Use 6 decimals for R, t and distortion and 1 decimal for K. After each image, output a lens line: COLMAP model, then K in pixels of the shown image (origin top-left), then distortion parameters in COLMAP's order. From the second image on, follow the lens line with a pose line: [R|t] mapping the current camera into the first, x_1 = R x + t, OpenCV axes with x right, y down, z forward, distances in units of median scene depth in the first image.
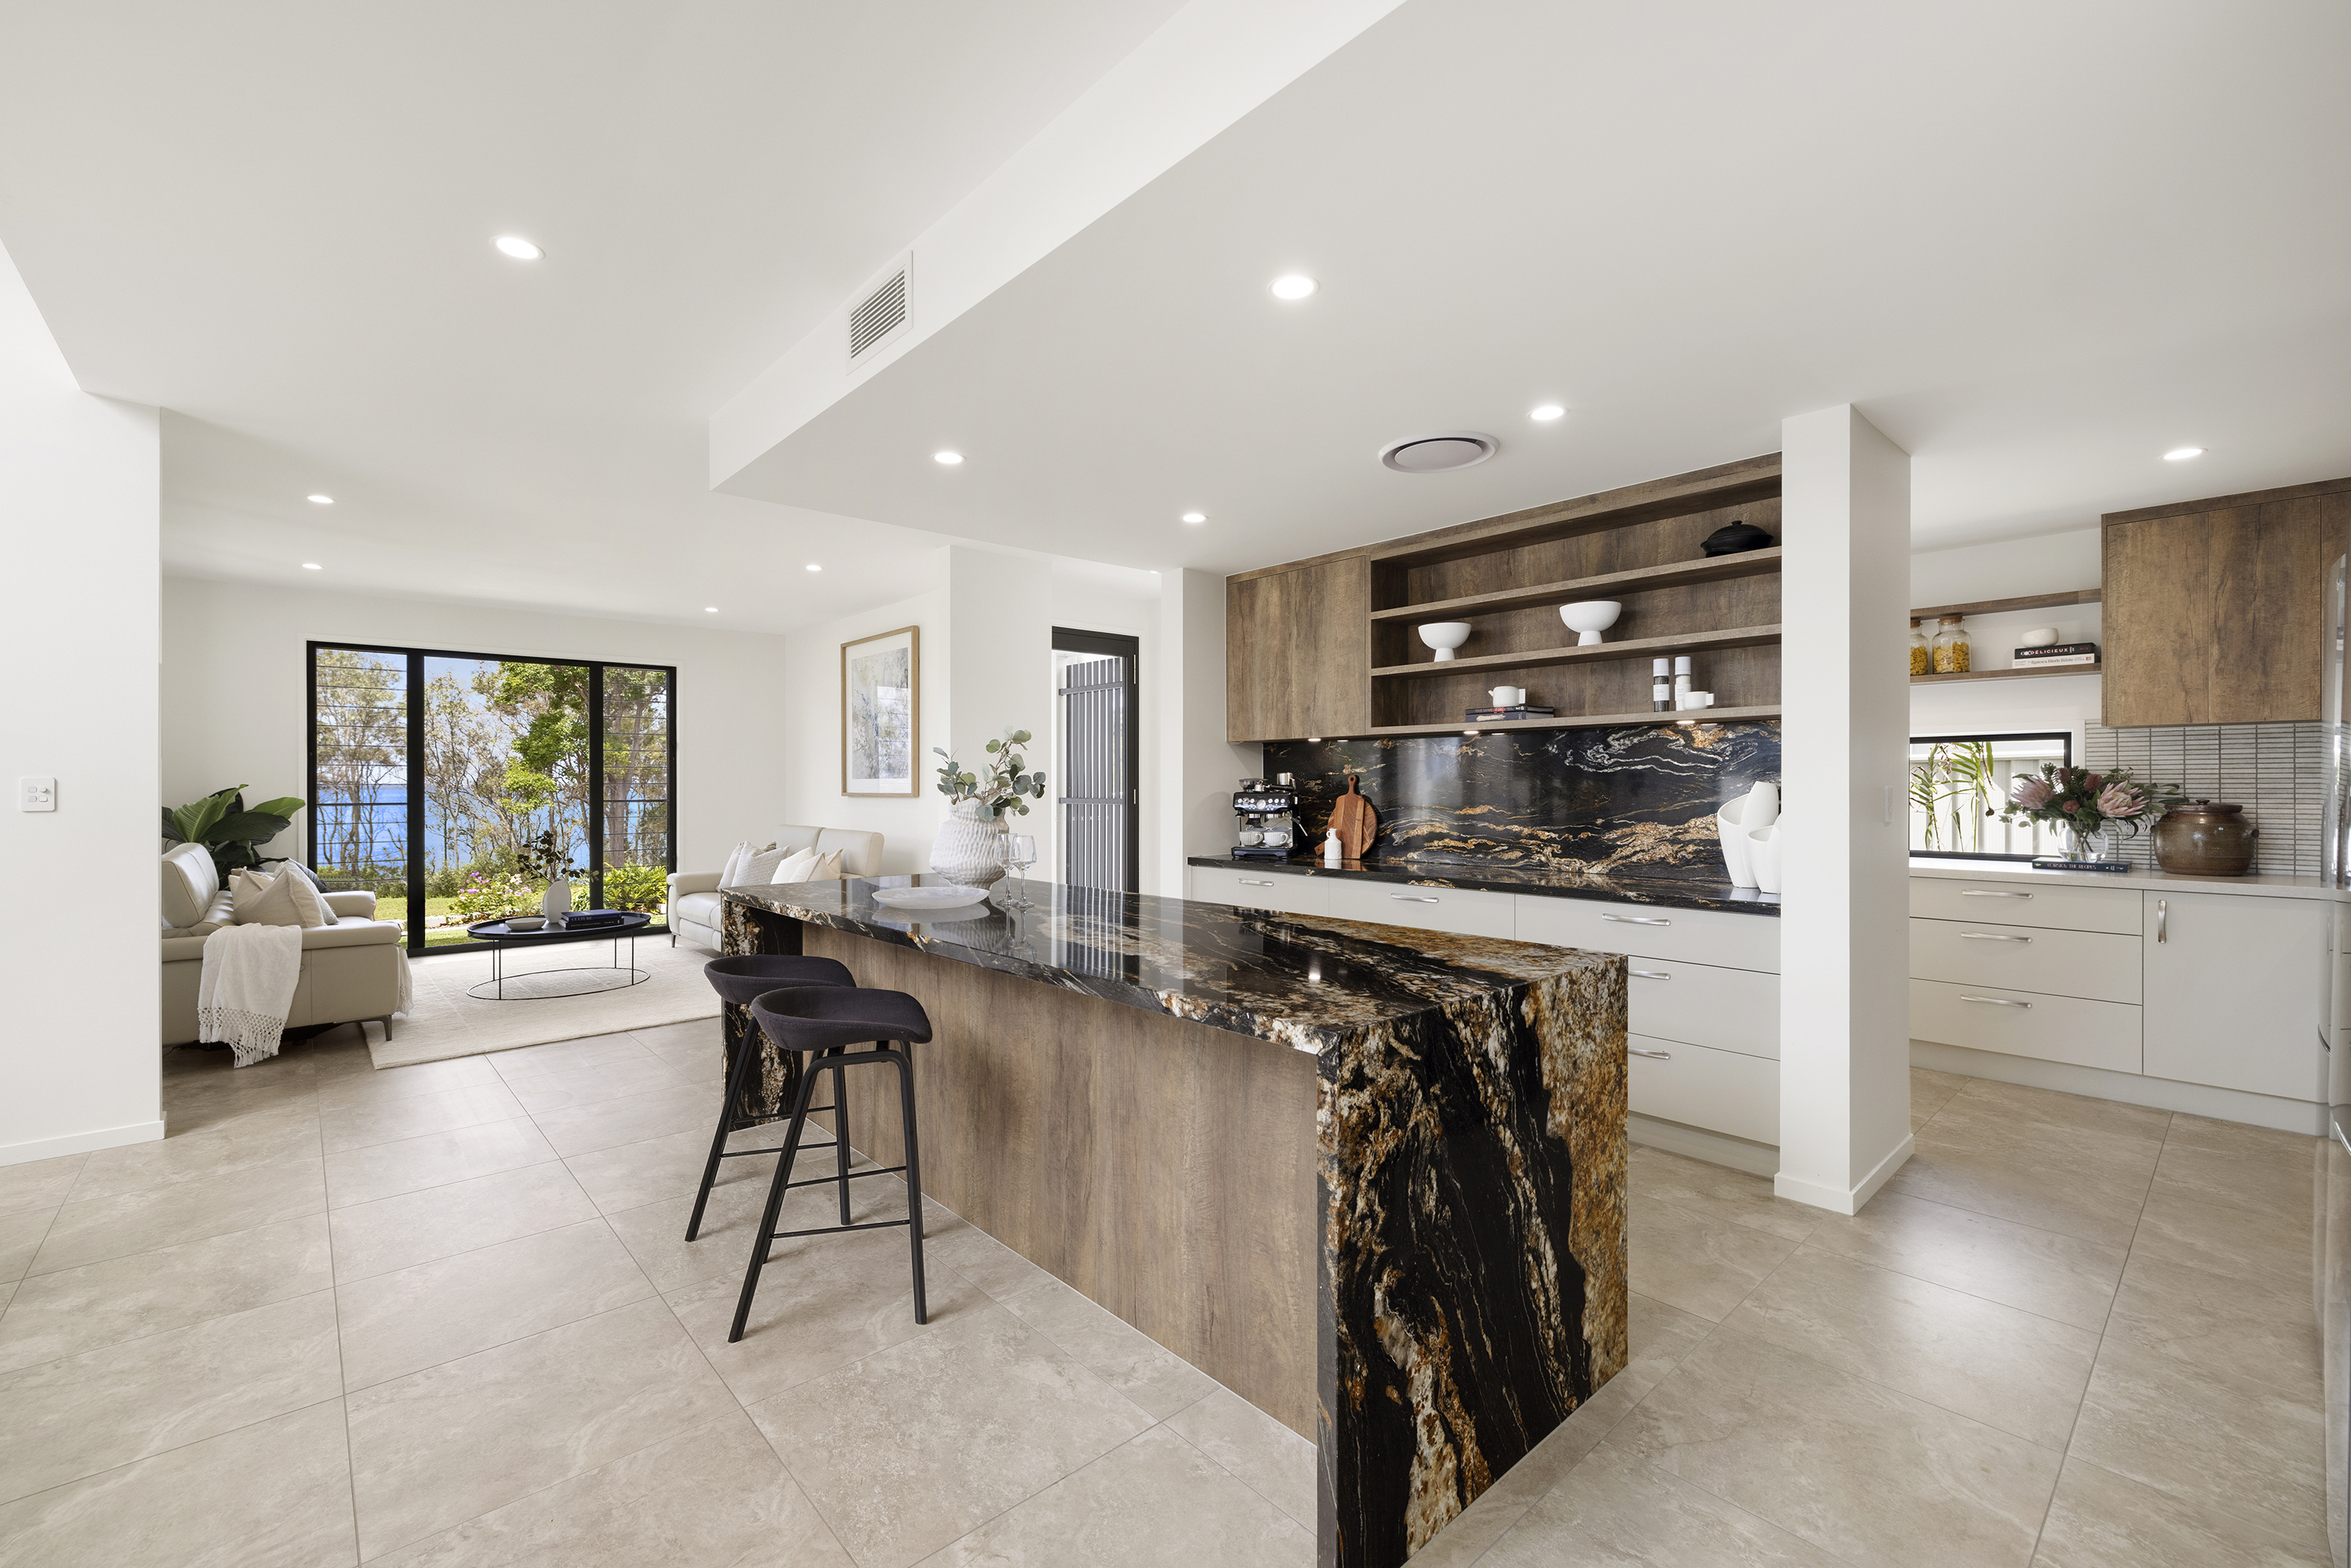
lens RADIAL K [[977.4, 0, 1172.3], [0, 977.4, 786.5], [0, 0, 1]] dist [-0.006728, 0.000665]
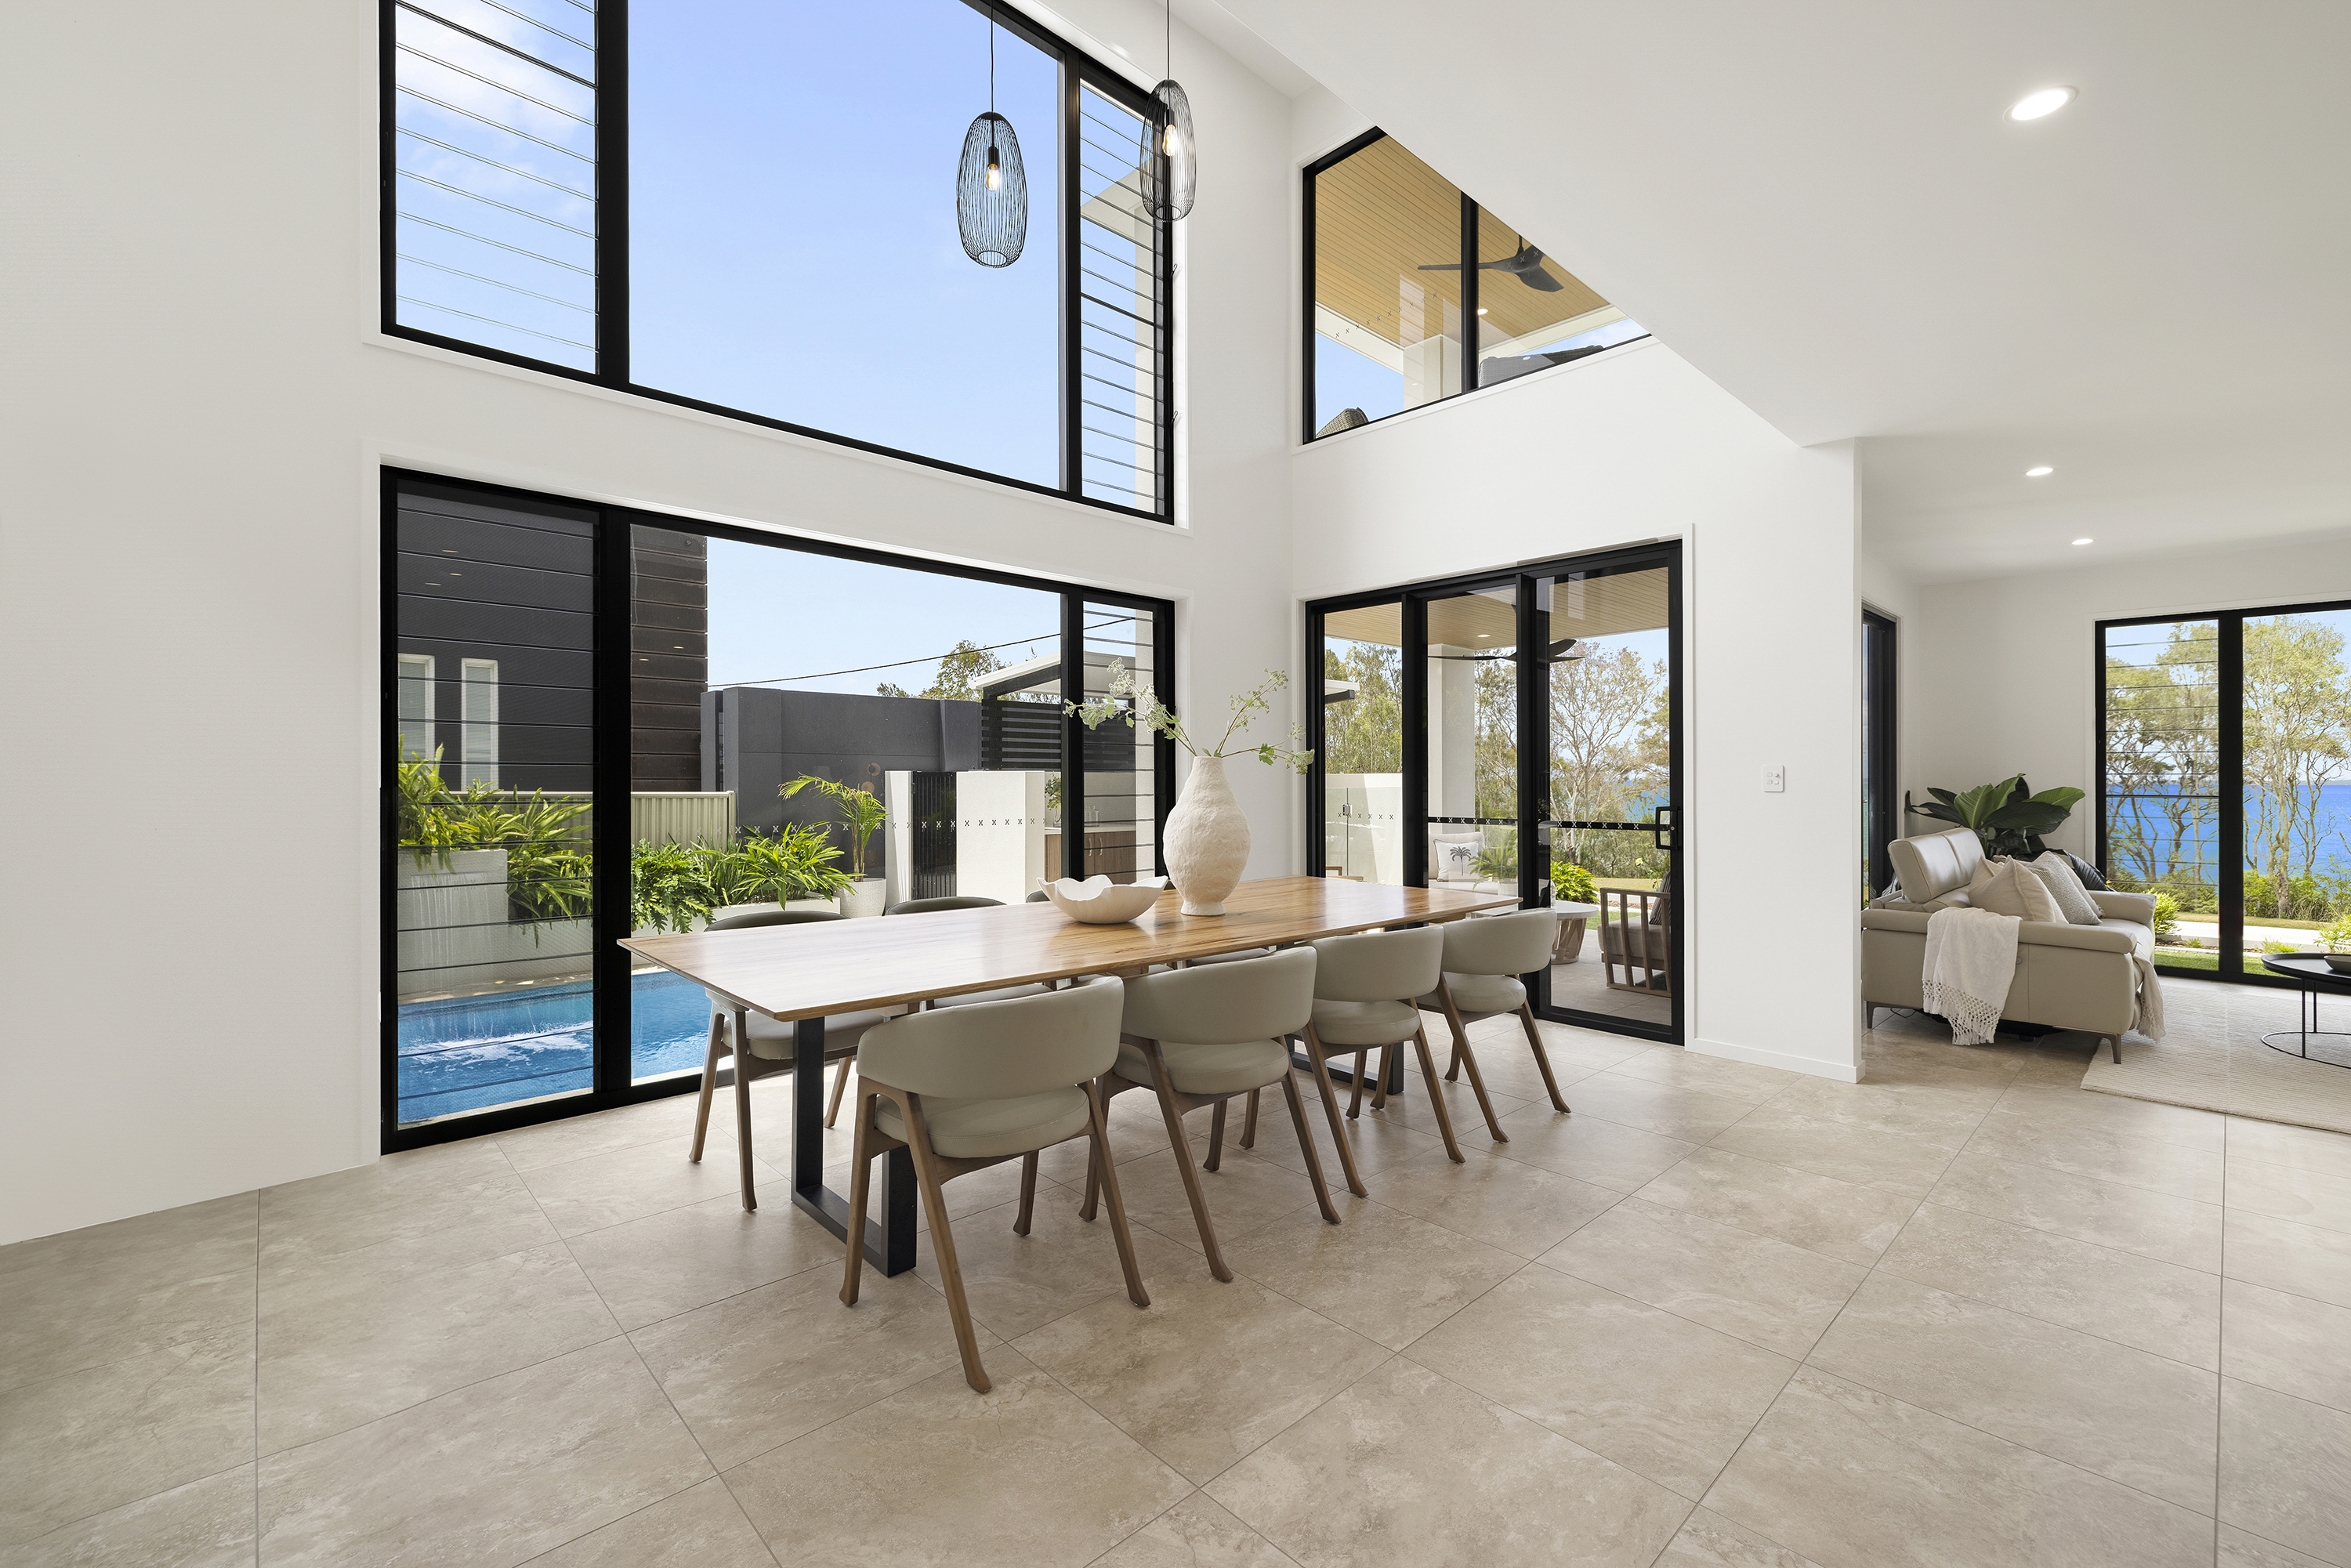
lens RADIAL K [[977.4, 0, 1159.6], [0, 977.4, 780.4], [0, 0, 1]] dist [-0.006728, 0.000665]
pose [[0.005570, 0.005548, -0.999969, 0.073333], [-0.004962, 0.999972, 0.005520, 0.005380], [0.999972, 0.004931, 0.005597, 0.142135]]
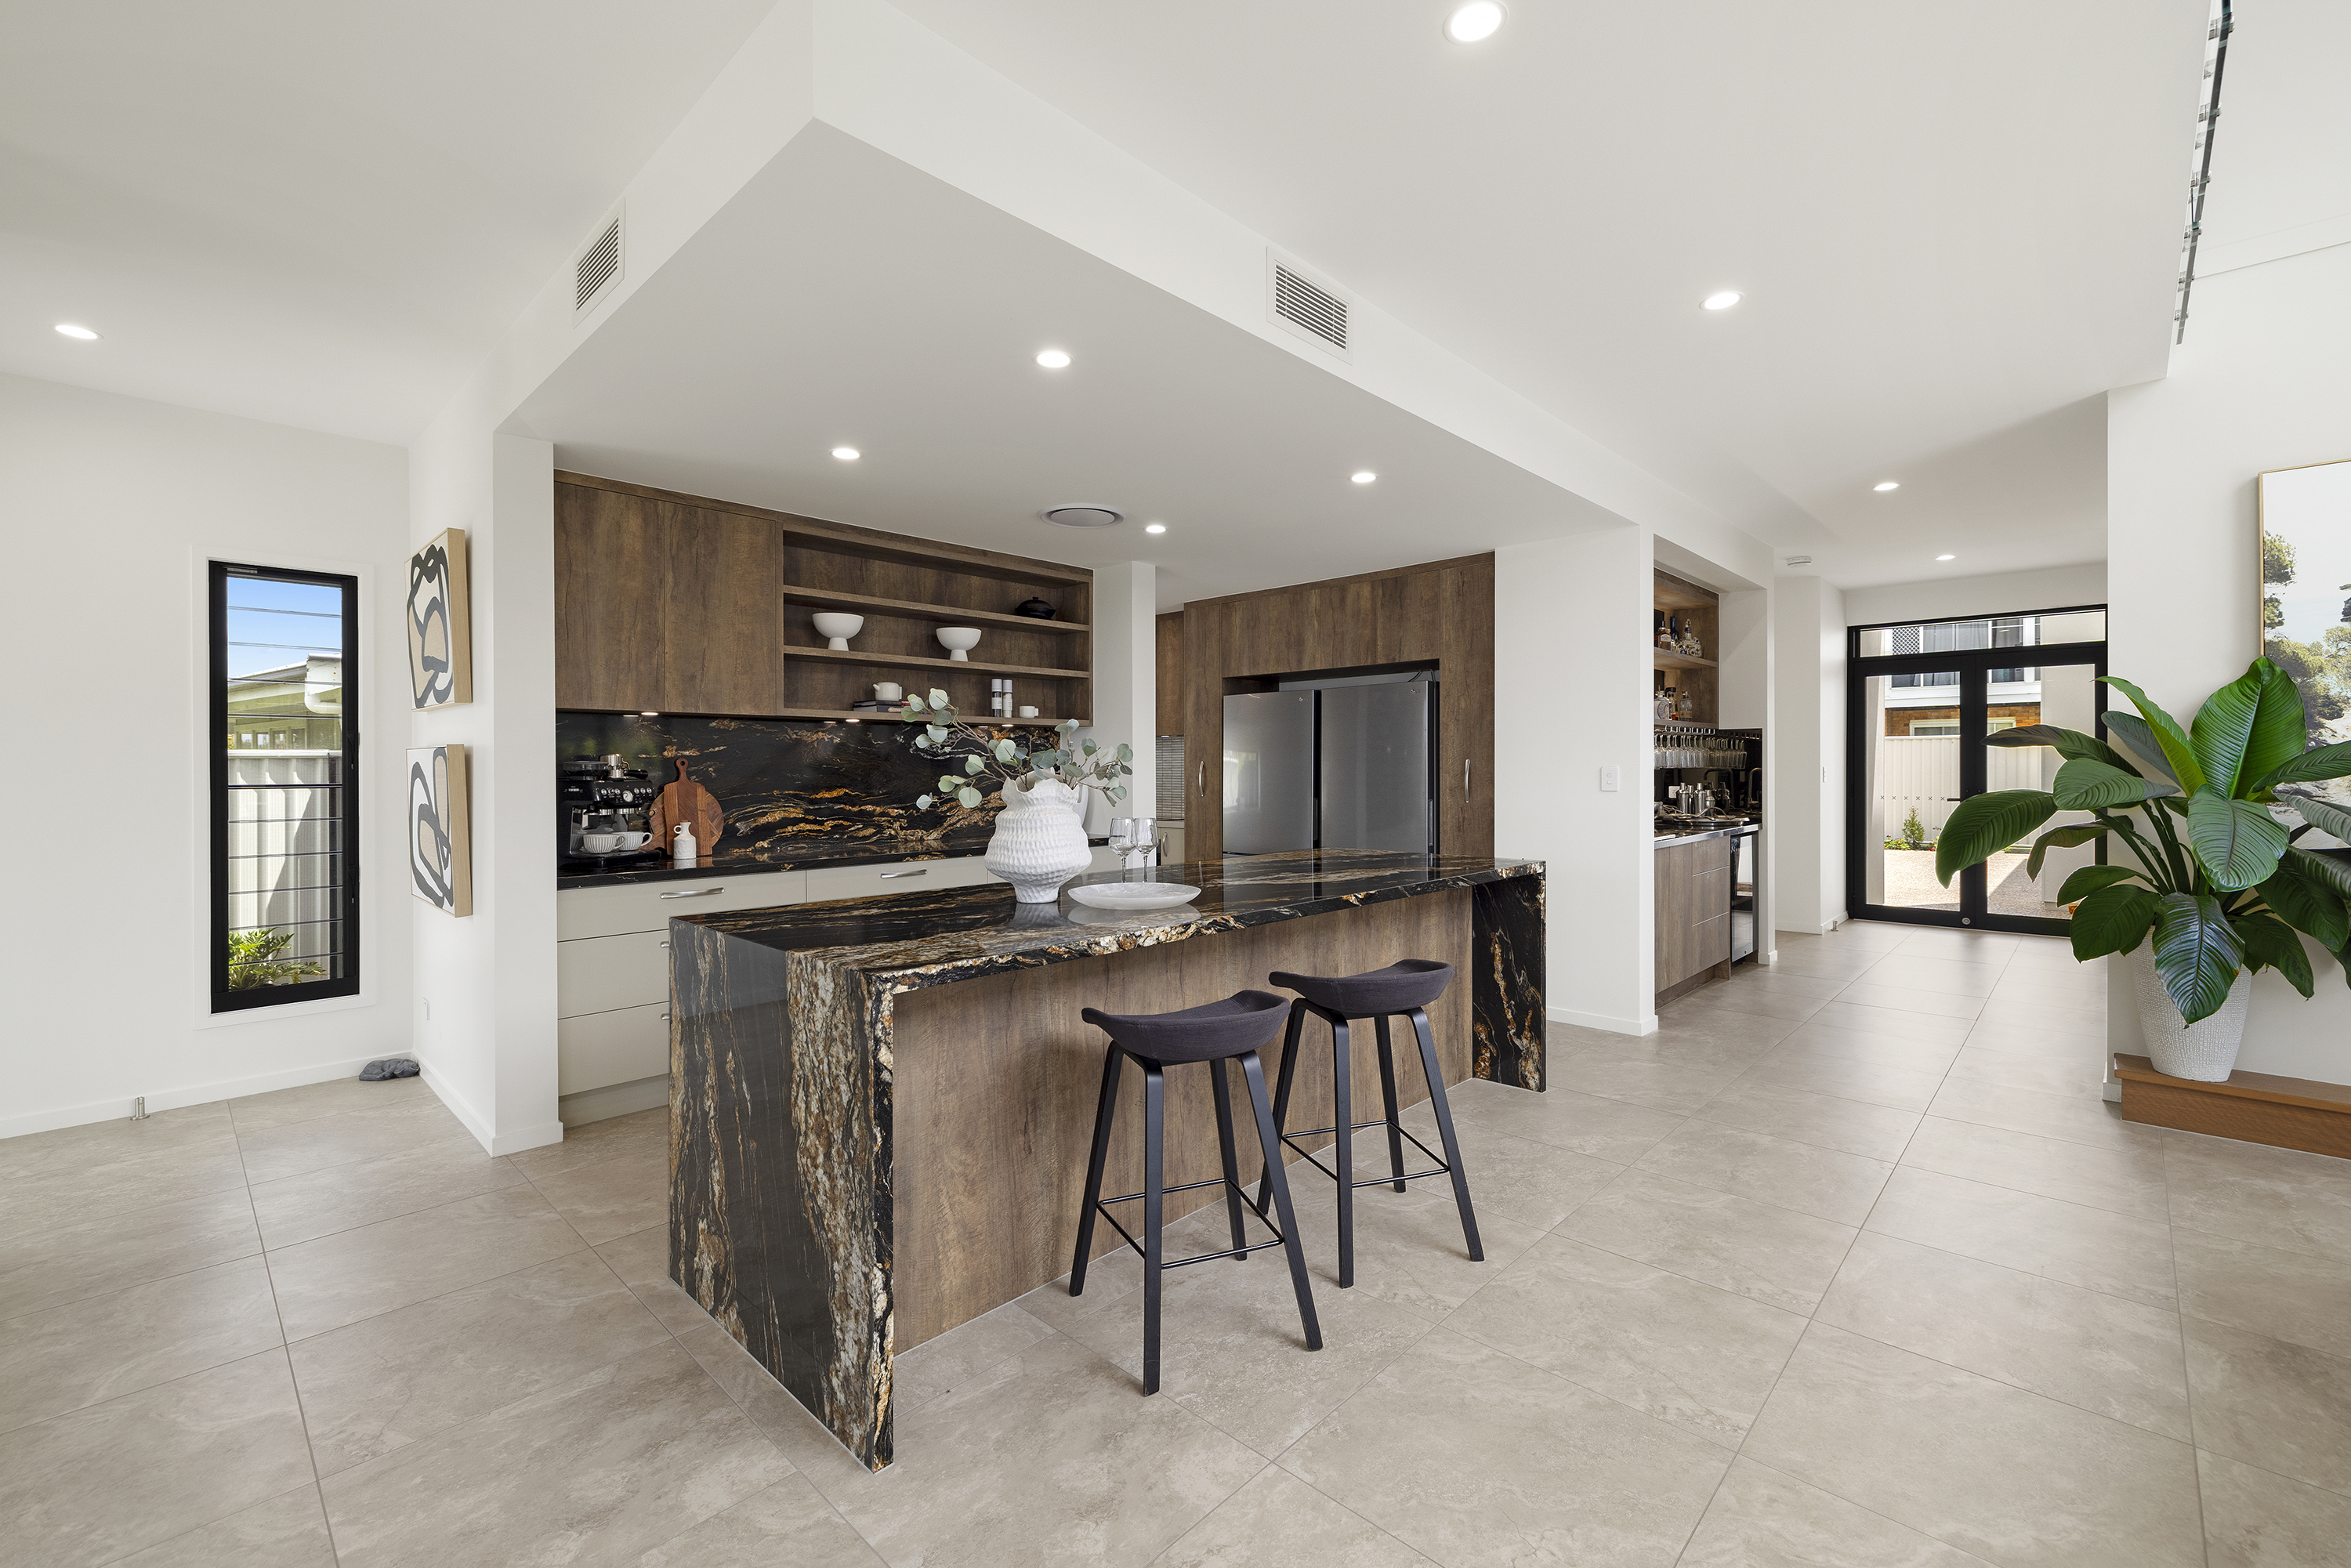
lens RADIAL K [[977.4, 0, 1162.9], [0, 977.4, 778.6], [0, 0, 1]] dist [-0.006728, 0.000665]
pose [[-0.061606, -0.007479, 0.998073, -0.761677], [0.007478, 0.999940, 0.007954, 0.002368], [-0.998073, 0.007954, -0.061547, 0.705034]]
